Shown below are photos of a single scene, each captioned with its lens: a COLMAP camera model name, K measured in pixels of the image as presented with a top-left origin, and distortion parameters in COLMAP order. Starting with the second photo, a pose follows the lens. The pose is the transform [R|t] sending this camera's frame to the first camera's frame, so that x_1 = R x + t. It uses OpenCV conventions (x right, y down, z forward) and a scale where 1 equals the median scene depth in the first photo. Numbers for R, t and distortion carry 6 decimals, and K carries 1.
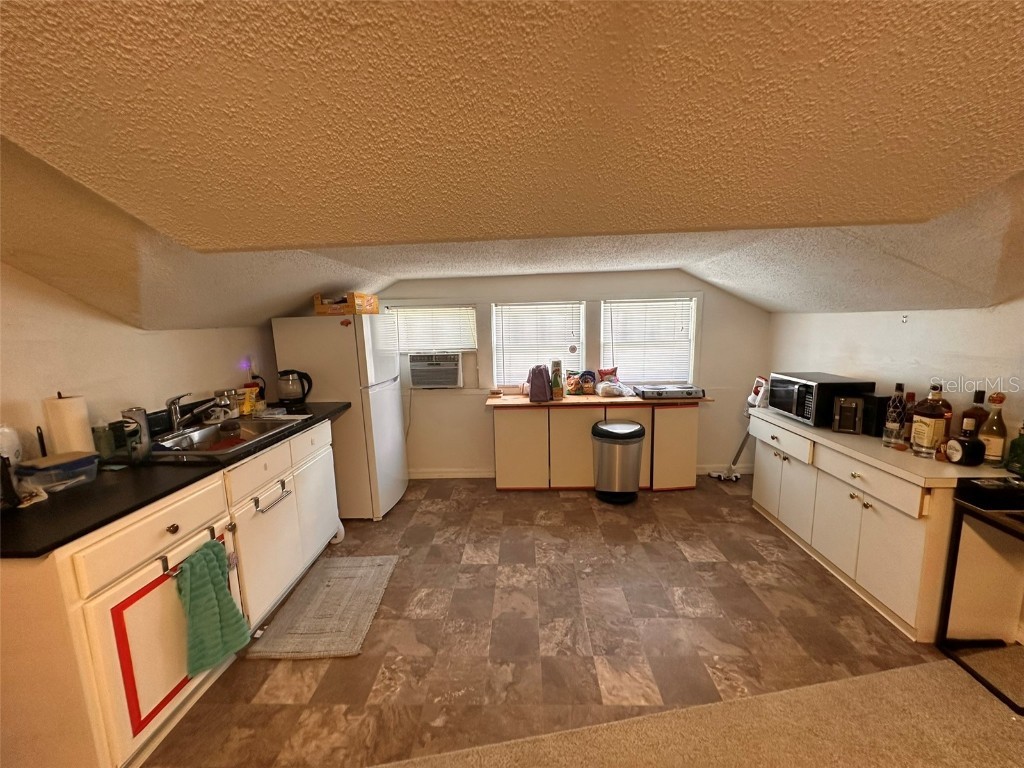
lens RADIAL K [[407.6, 0, 510.8], [0, 407.6, 383.8], [0, 0, 1]] dist [-0.001378, 0.000236]
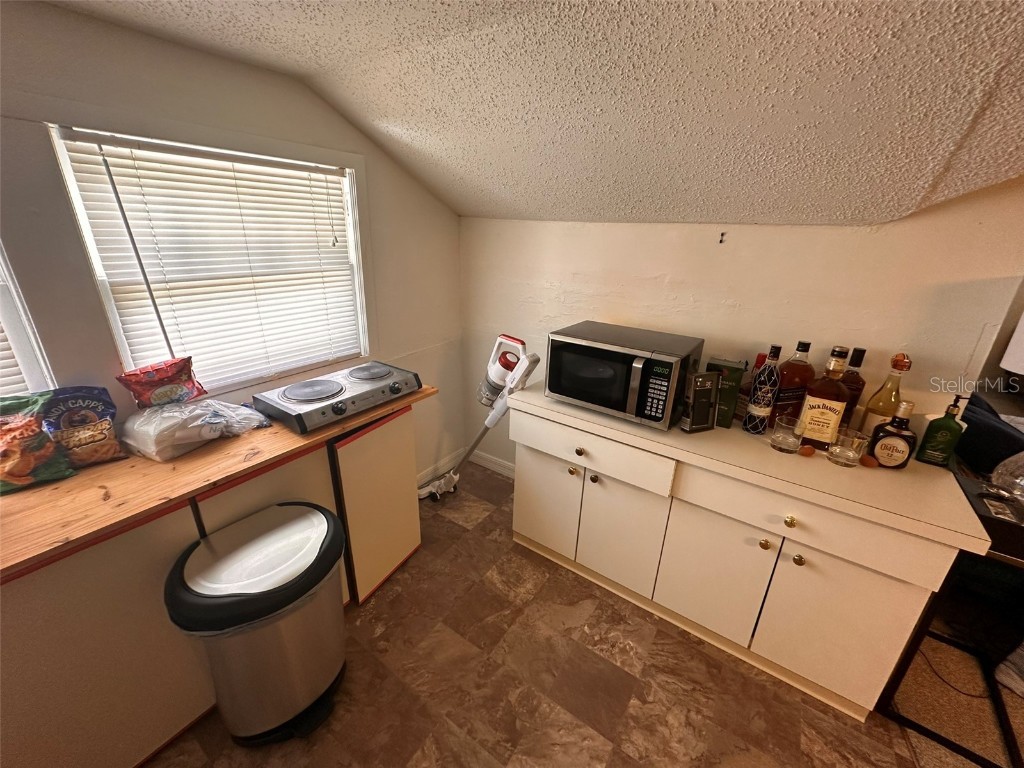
lens RADIAL K [[407.6, 0, 510.8], [0, 407.6, 383.8], [0, 0, 1]] dist [-0.001378, 0.000236]
pose [[0.532607, -0.260628, 0.805234, 0.172685], [0.084582, 0.963034, 0.255757, -0.114665], [-0.842125, -0.068110, 0.534964, 0.816387]]
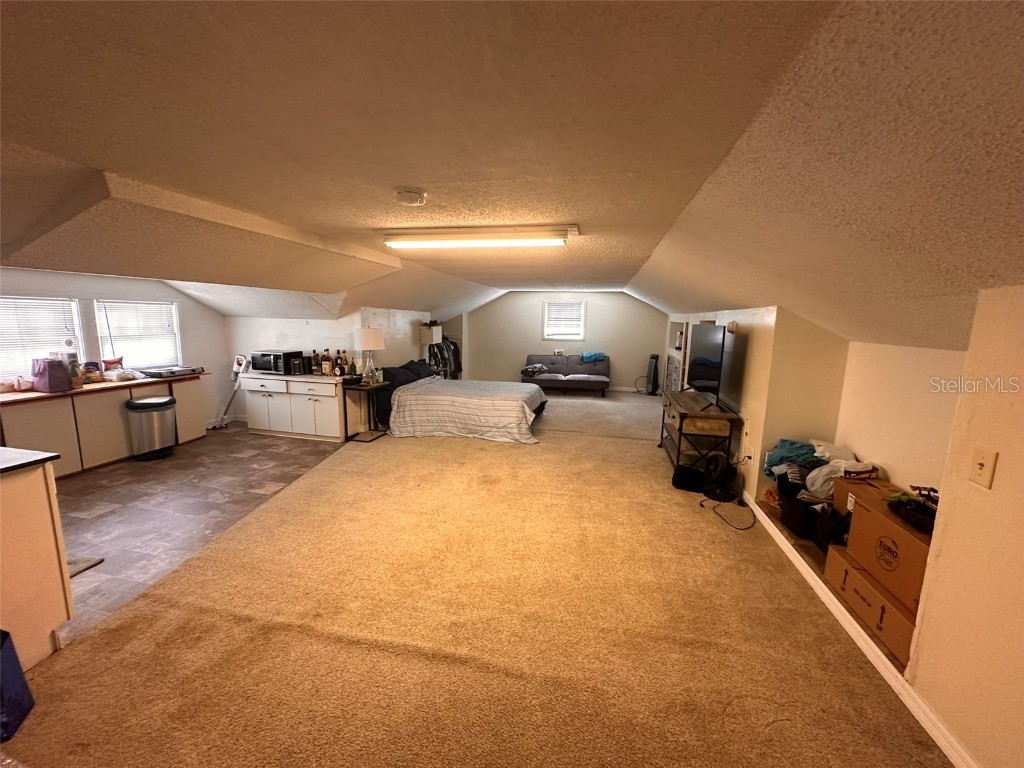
lens RADIAL K [[407.6, 0, 510.8], [0, 407.6, 383.8], [0, 0, 1]] dist [-0.001378, 0.000236]
pose [[0.183876, -0.125261, 0.974935, -0.977669], [0.119803, 0.987308, 0.104256, 0.069079], [-0.975621, 0.097630, 0.196549, -0.476616]]
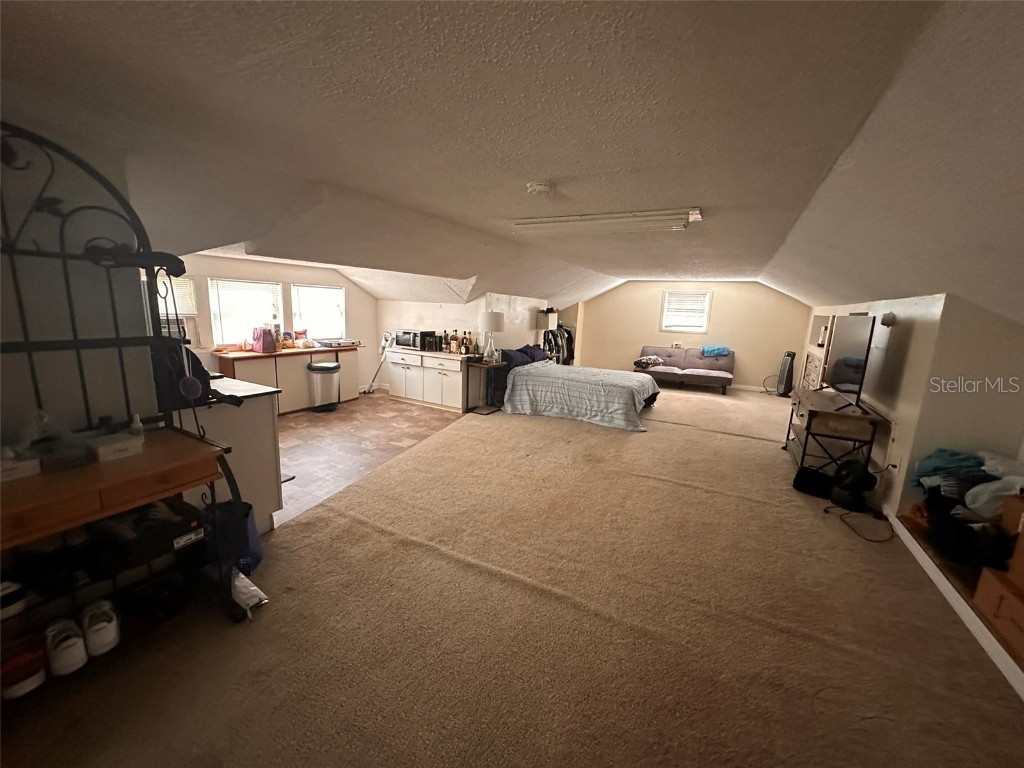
lens RADIAL K [[407.6, 0, 510.8], [0, 407.6, 383.8], [0, 0, 1]] dist [-0.001378, 0.000236]
pose [[0.445450, -0.121517, 0.887022, -1.070116], [0.078128, 0.992243, 0.096697, 0.102329], [-0.891891, 0.026228, 0.451489, -0.502376]]
